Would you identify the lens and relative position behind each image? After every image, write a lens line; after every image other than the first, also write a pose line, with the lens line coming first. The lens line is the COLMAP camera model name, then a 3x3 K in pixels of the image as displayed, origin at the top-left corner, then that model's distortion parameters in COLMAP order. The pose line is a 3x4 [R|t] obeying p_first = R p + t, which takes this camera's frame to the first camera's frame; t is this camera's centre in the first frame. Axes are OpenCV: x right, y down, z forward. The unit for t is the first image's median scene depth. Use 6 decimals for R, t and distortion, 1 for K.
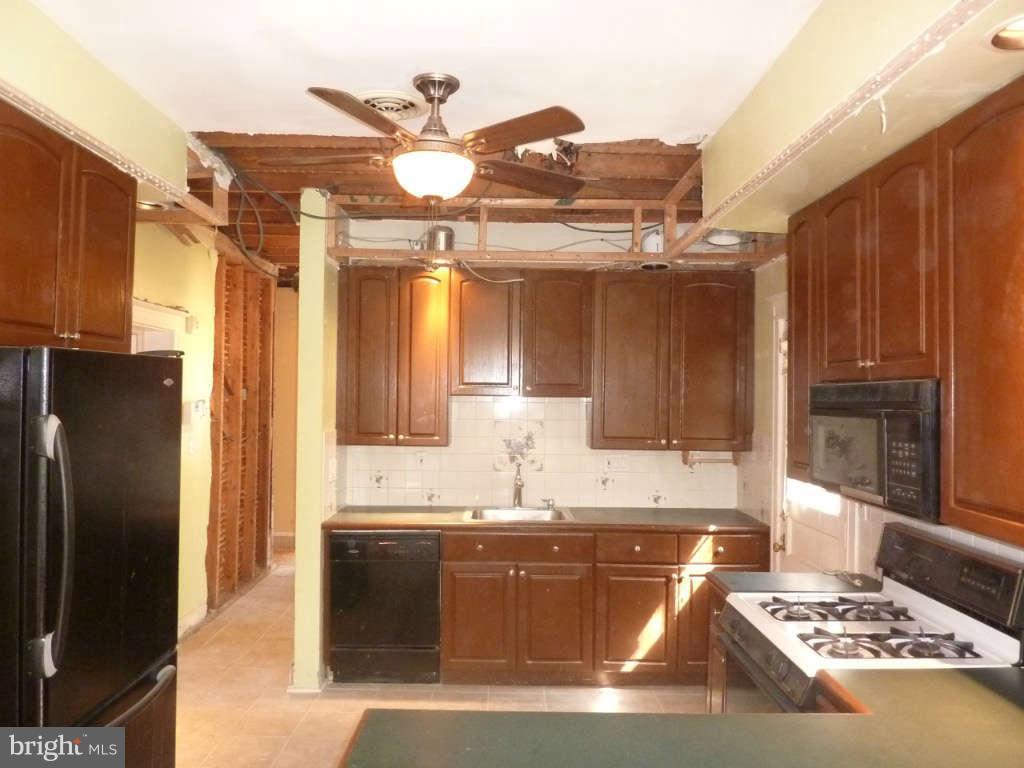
lens RADIAL K [[778.2, 0, 510.0], [0, 778.2, 382.3], [0, 0, 1]] dist [0.014638, 0.001055]
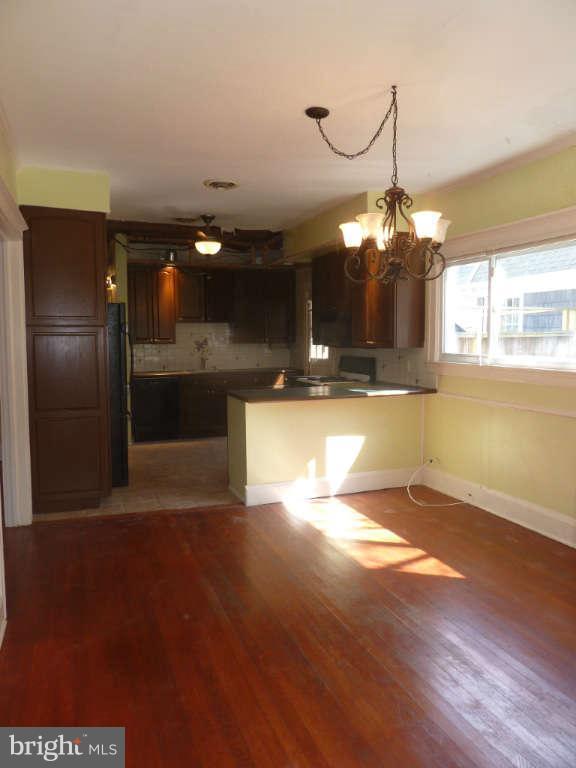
lens RADIAL K [[583.6, 0, 287.2], [0, 583.6, 383.5], [0, 0, 1]] dist [0.014638, 0.001055]
pose [[0.943369, -0.048747, 0.328144, -0.347011], [0.012740, 0.993739, 0.110997, 0.009504], [-0.331501, -0.100531, 0.938084, -0.789299]]
